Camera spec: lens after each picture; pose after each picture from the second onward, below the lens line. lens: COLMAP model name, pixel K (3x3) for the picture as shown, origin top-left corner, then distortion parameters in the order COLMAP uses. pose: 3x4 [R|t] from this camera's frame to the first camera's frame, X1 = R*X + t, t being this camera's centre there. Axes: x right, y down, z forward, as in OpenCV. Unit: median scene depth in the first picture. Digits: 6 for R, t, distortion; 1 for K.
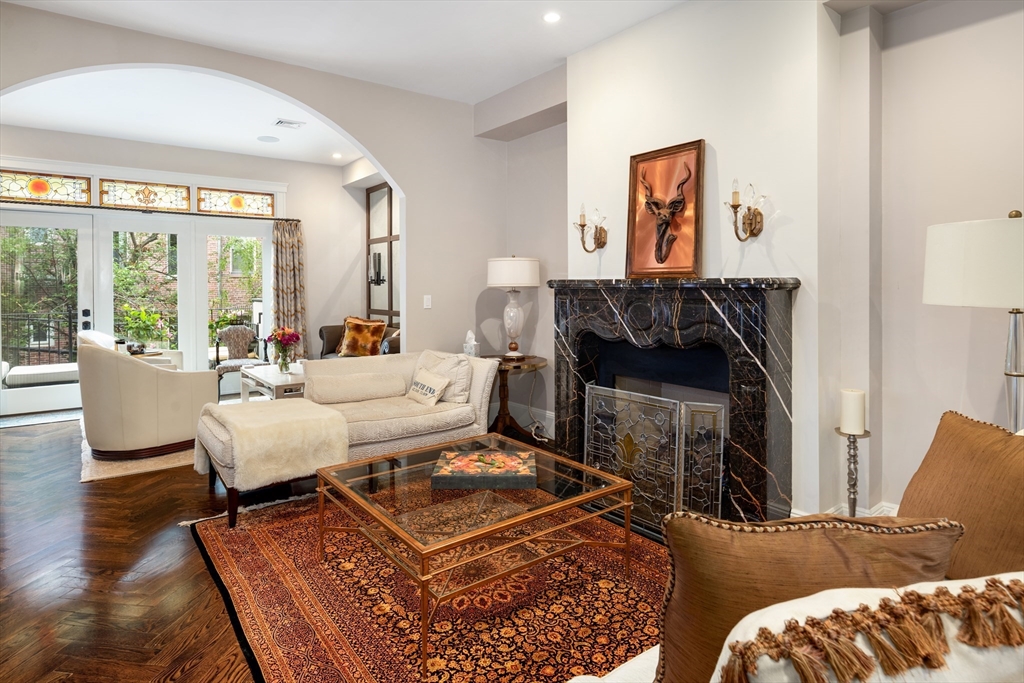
lens RADIAL K [[568.5, 0, 510.1], [0, 568.5, 270.2], [0, 0, 1]] dist [0.002546, -0.000816]
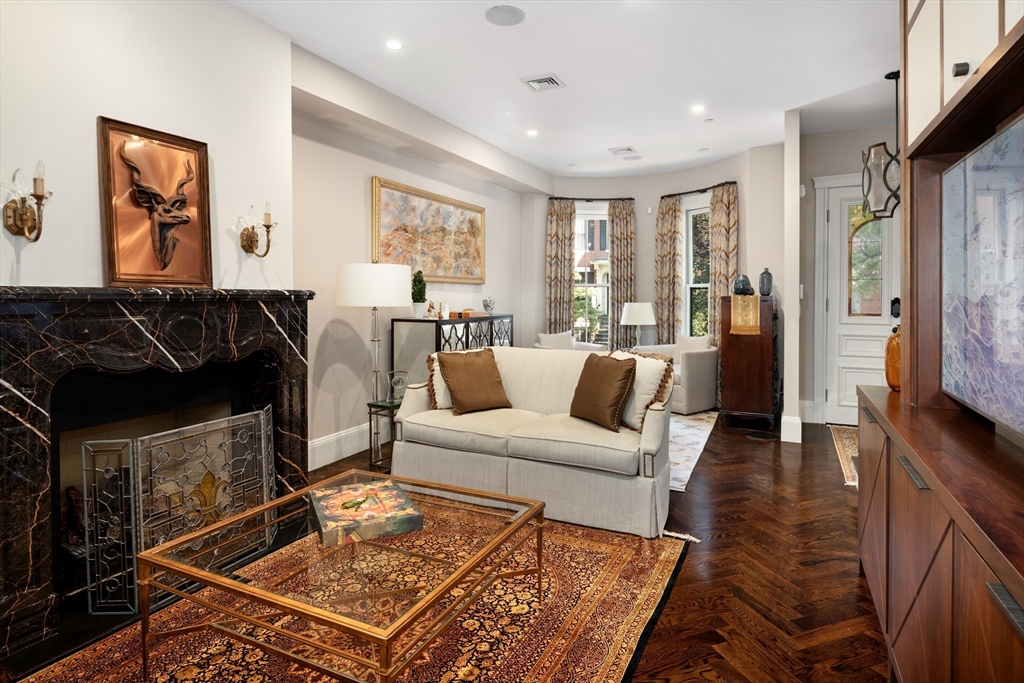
lens RADIAL K [[572.2, 0, 487.0], [0, 572.2, 296.7], [0, 0, 1]] dist [0.000285, -0.000877]
pose [[-0.423533, 0.001813, 0.905879, -0.898437], [-0.016189, 0.999823, -0.009570, 0.034342], [-0.905736, -0.018718, -0.423429, 1.193392]]
